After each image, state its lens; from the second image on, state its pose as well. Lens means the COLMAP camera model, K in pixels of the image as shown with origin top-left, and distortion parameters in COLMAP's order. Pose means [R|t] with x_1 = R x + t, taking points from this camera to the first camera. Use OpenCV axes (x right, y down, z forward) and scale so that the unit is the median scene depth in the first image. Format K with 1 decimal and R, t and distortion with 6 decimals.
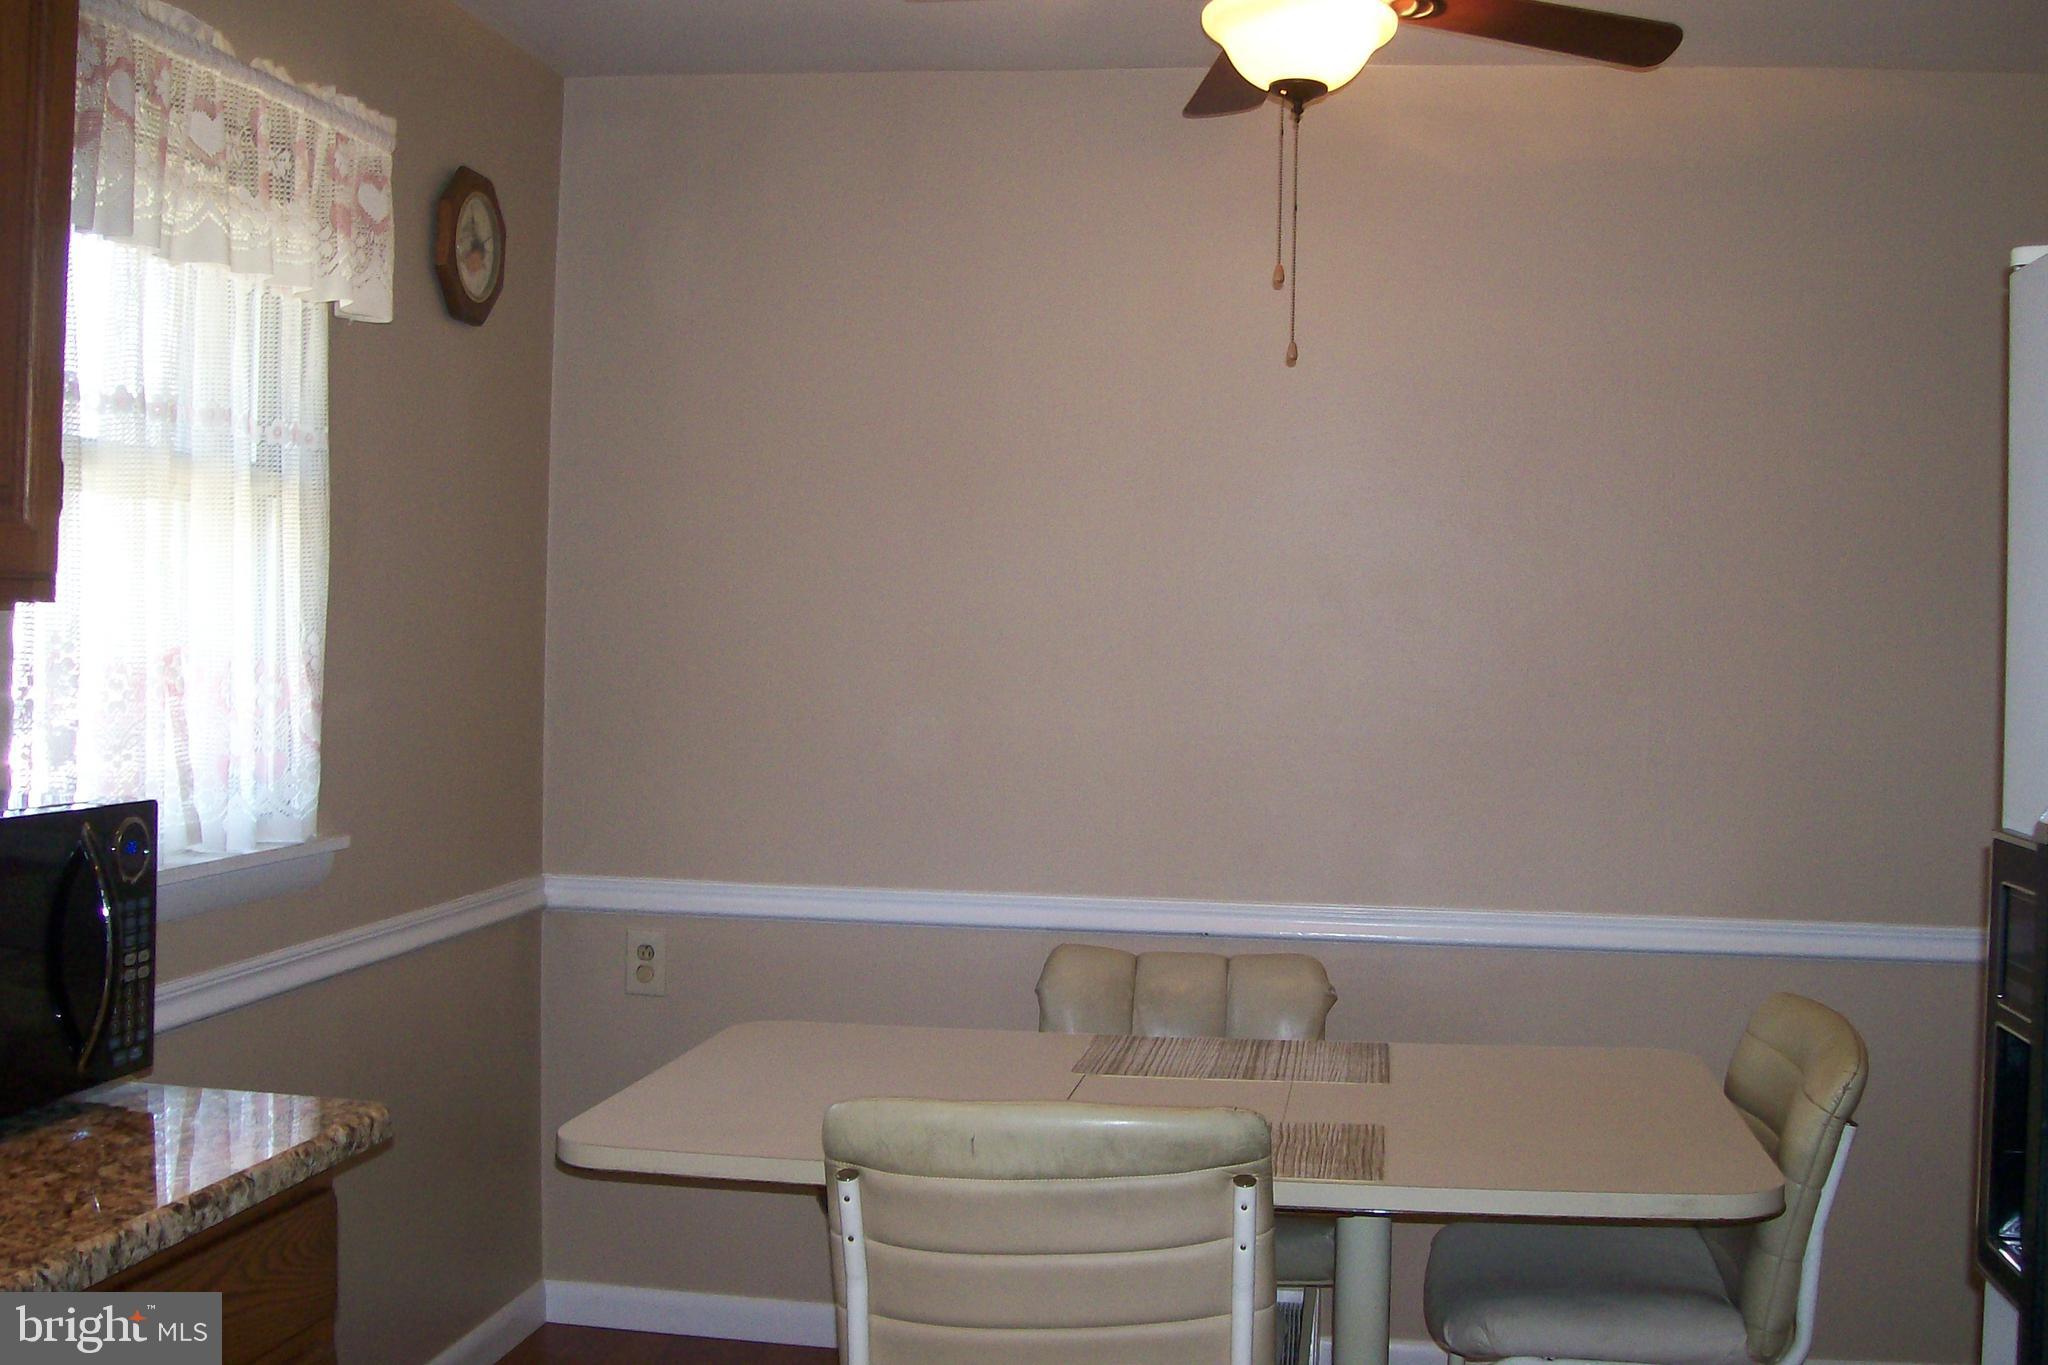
lens RADIAL K [[2213.3, 0, 1029.9], [0, 2213.3, 659.7], [0, 0, 1]] dist [-0.172001, 0.110879]
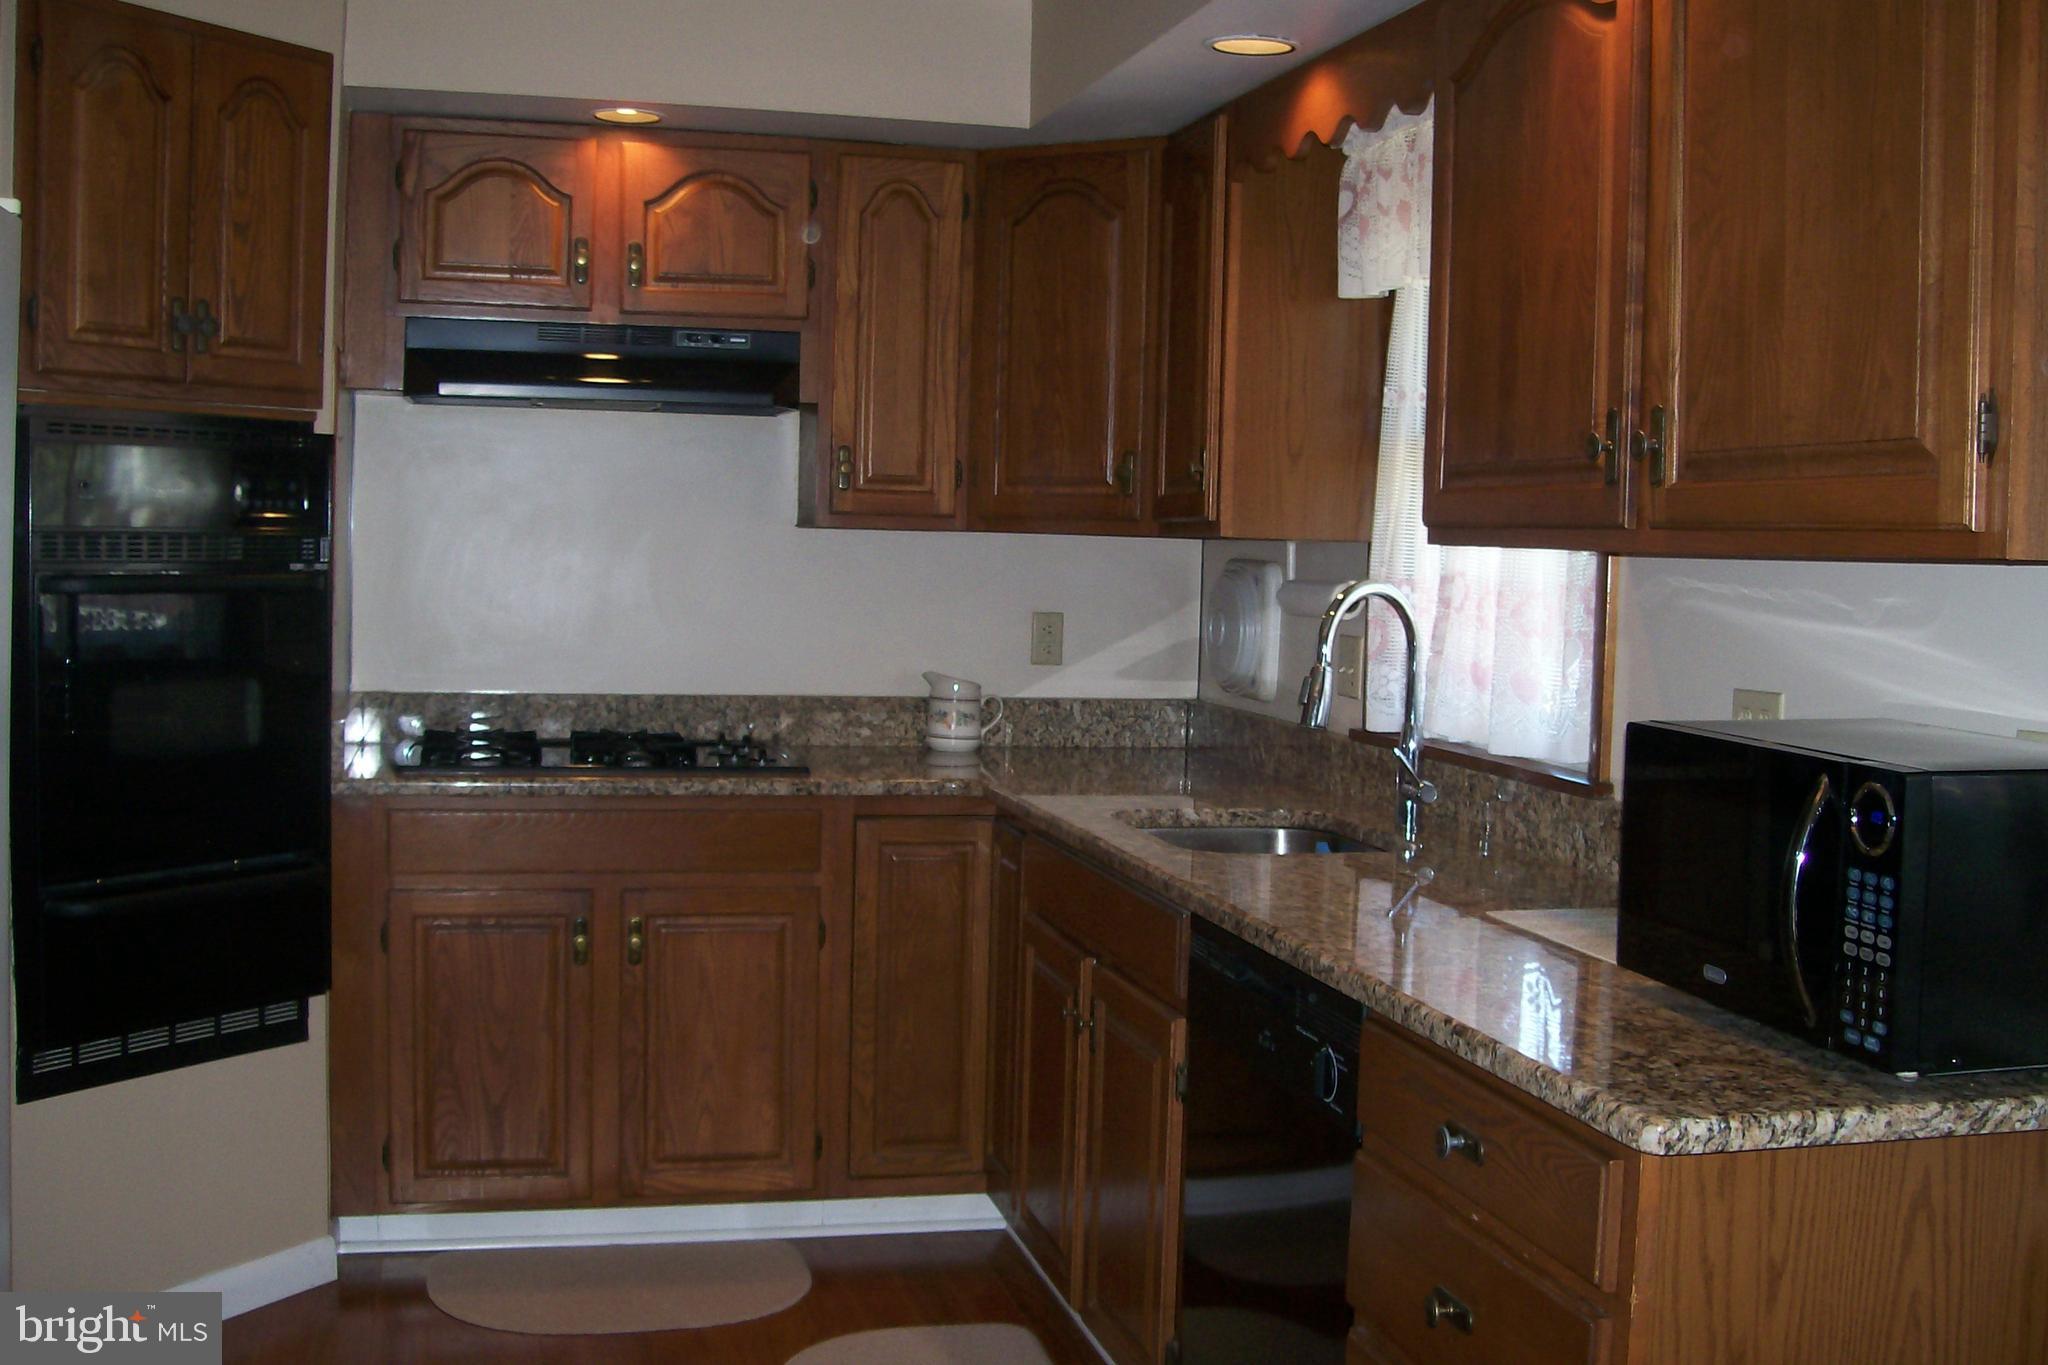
lens RADIAL K [[2213.3, 0, 1029.9], [0, 2213.3, 659.7], [0, 0, 1]] dist [-0.172001, 0.110879]
pose [[-0.918932, -0.021353, -0.393837, 0.280921], [-0.048231, 0.997123, 0.058473, -0.016261], [0.391455, 0.072728, -0.917319, 1.709371]]
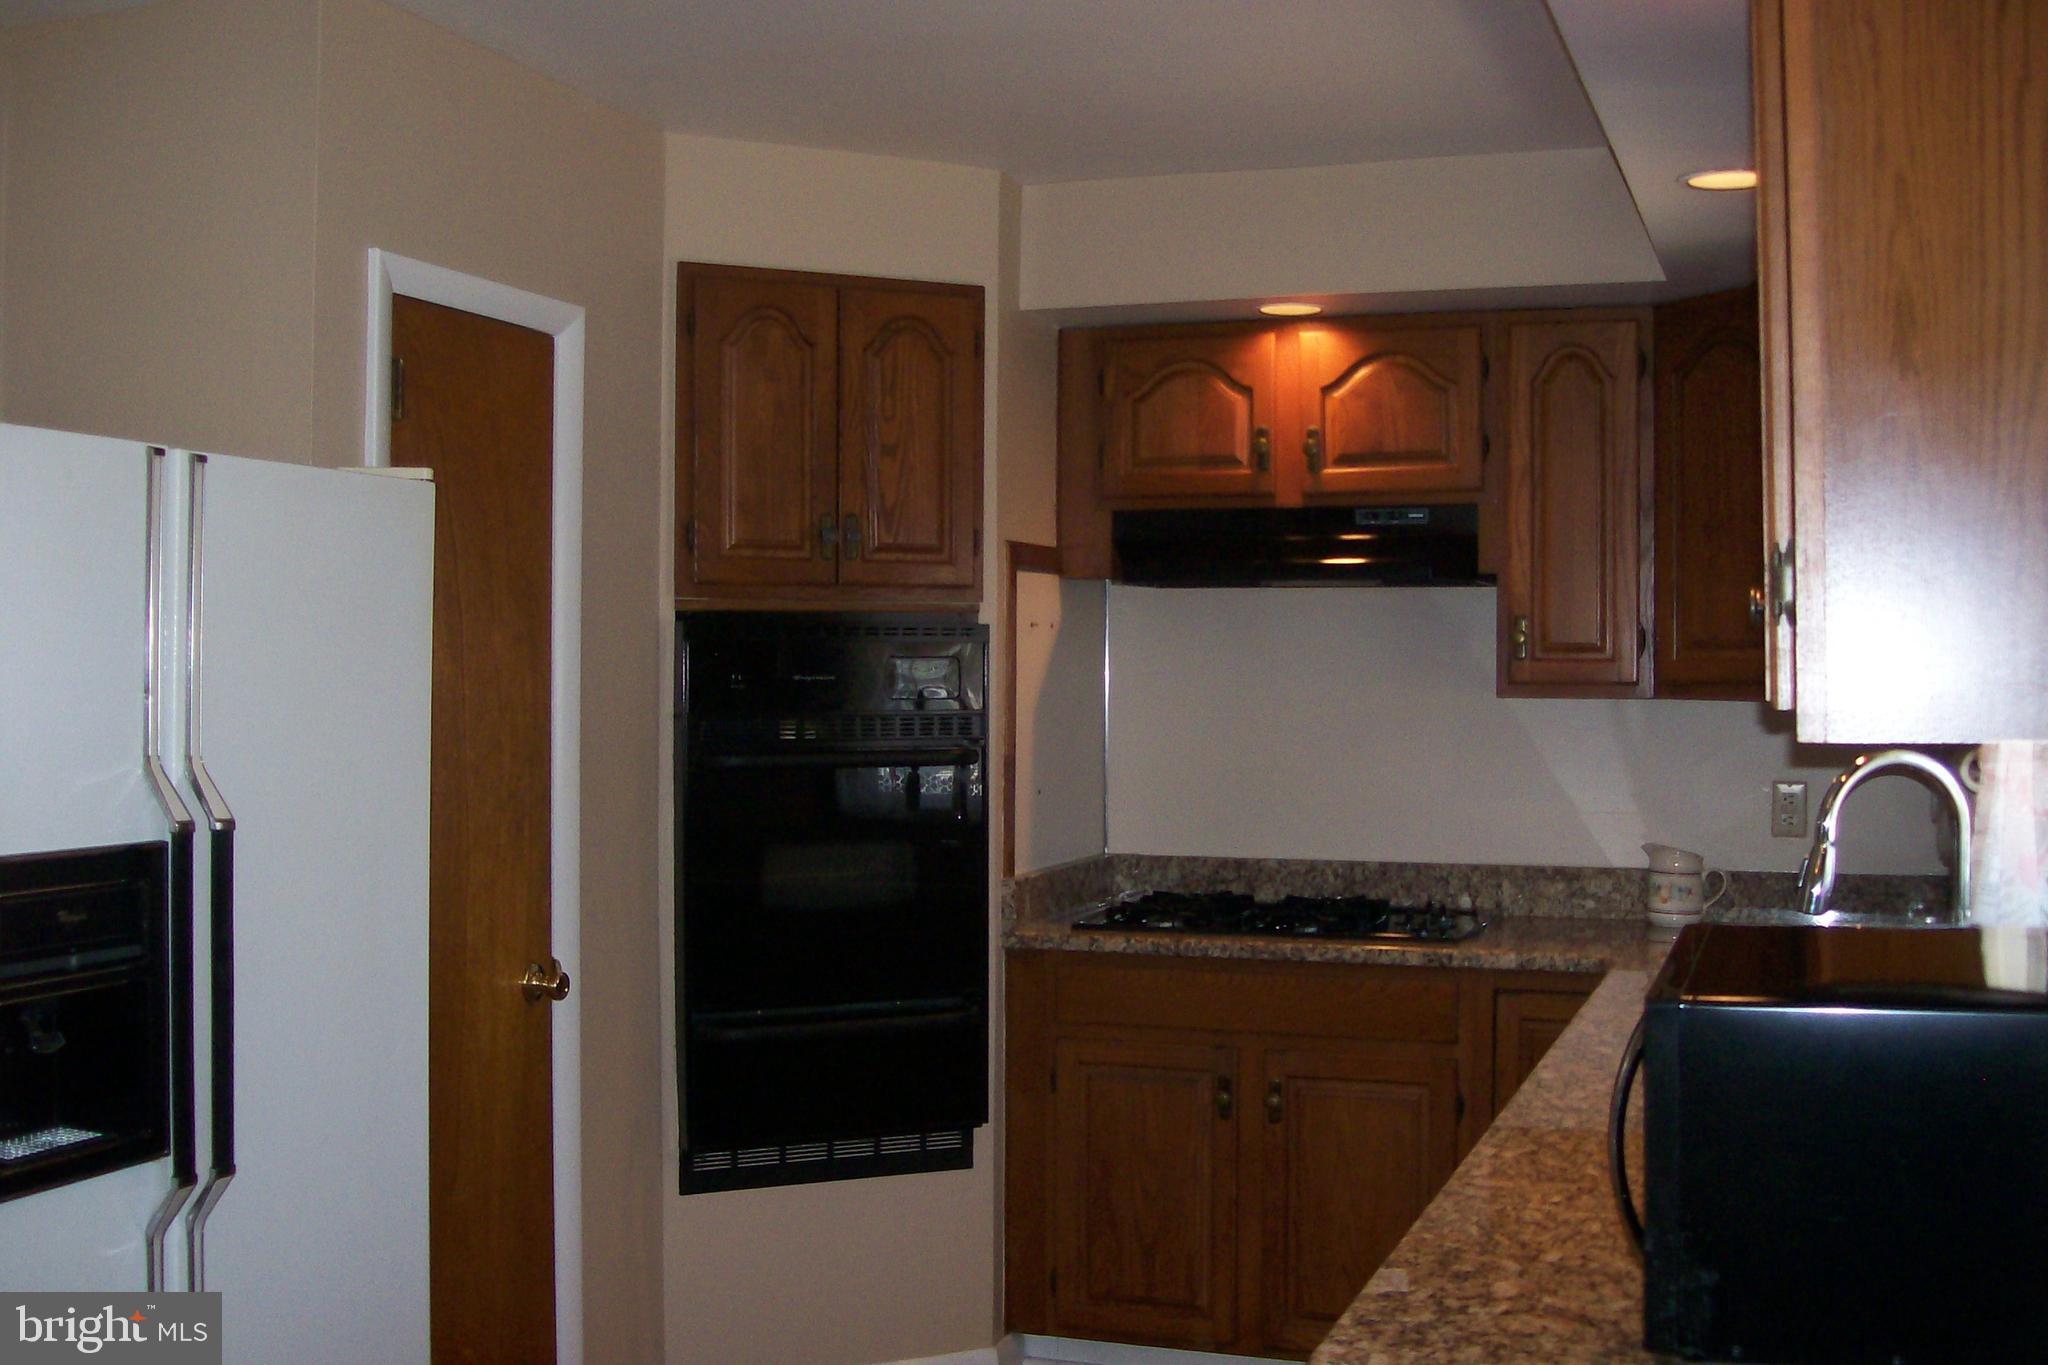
lens RADIAL K [[2213.3, 0, 1029.9], [0, 2213.3, 659.7], [0, 0, 1]] dist [-0.172001, 0.110879]
pose [[-0.982228, -0.020598, 0.186556, -0.343327], [-0.019220, 0.999773, 0.009194, -0.057927], [-0.186703, 0.005445, -0.982401, 1.832212]]
